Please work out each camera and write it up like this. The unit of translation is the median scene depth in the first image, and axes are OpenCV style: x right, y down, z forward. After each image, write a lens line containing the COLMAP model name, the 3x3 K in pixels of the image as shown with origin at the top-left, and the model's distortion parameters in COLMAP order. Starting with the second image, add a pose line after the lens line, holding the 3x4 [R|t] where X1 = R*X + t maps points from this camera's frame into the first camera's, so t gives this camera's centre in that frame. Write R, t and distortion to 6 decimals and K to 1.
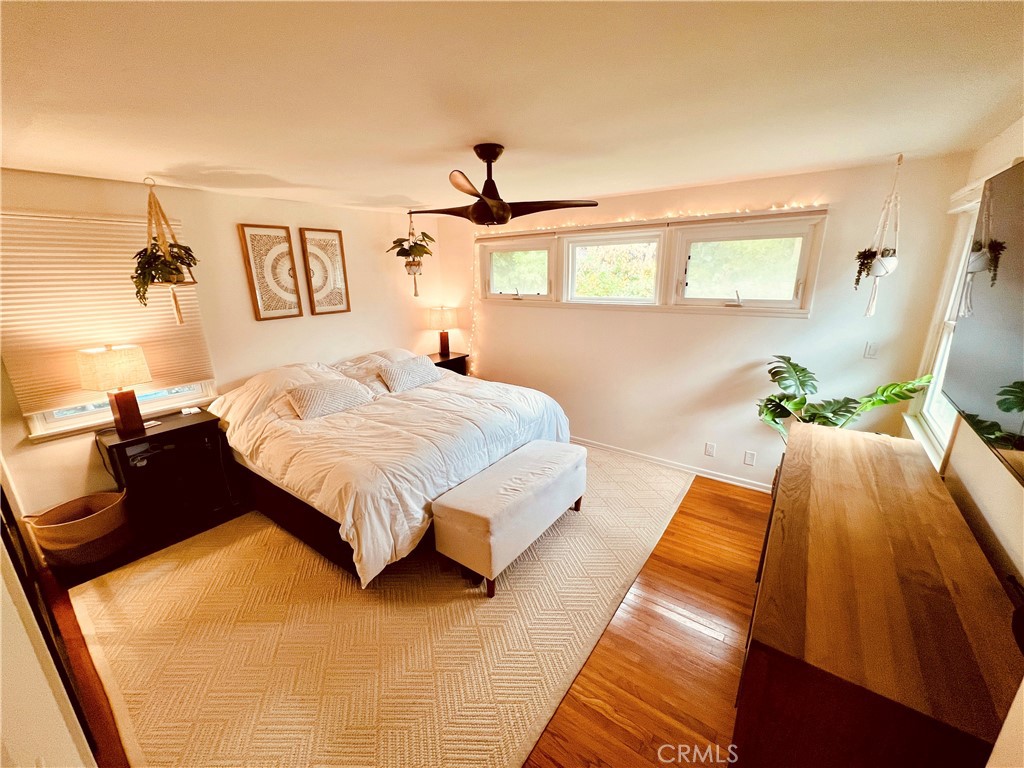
lens RADIAL K [[409.0, 0, 513.7], [0, 409.0, 383.3], [0, 0, 1]] dist [-0.002017, 0.000817]
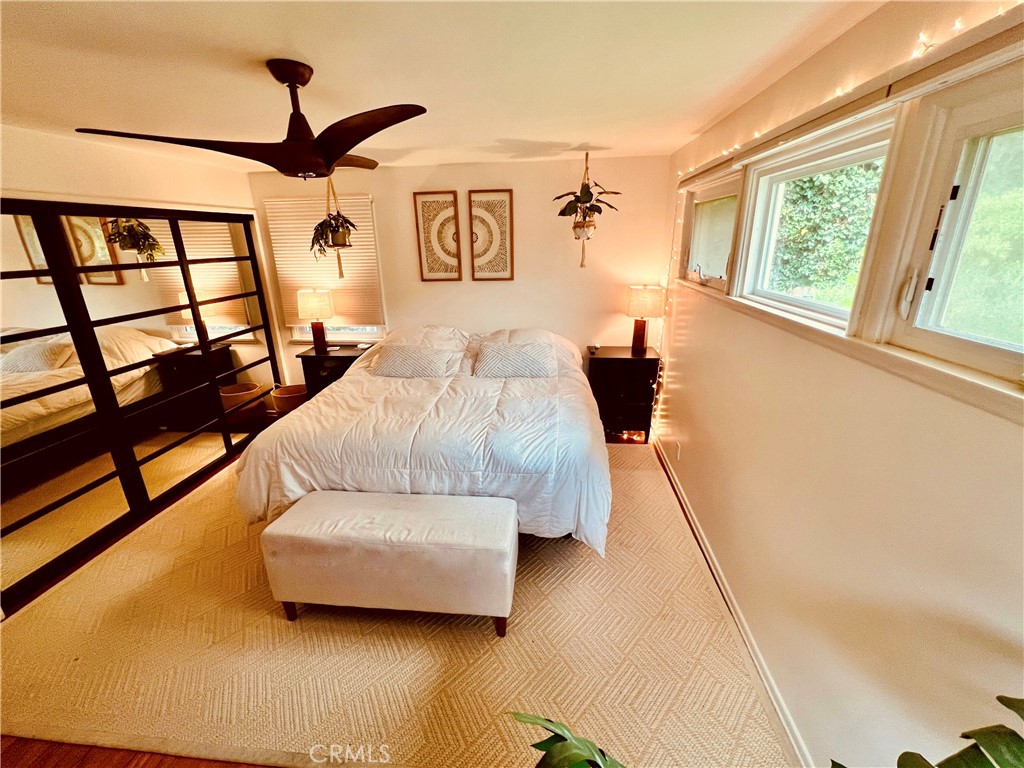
lens RADIAL K [[436.7, 0, 510.5], [0, 436.7, 387.9], [0, 0, 1]] dist [-0.000675, -0.000509]
pose [[0.507783, 0.285497, -0.812803, 0.528765], [-0.220214, 0.955160, 0.197926, -0.158225], [0.832864, 0.078487, 0.547884, 0.551022]]
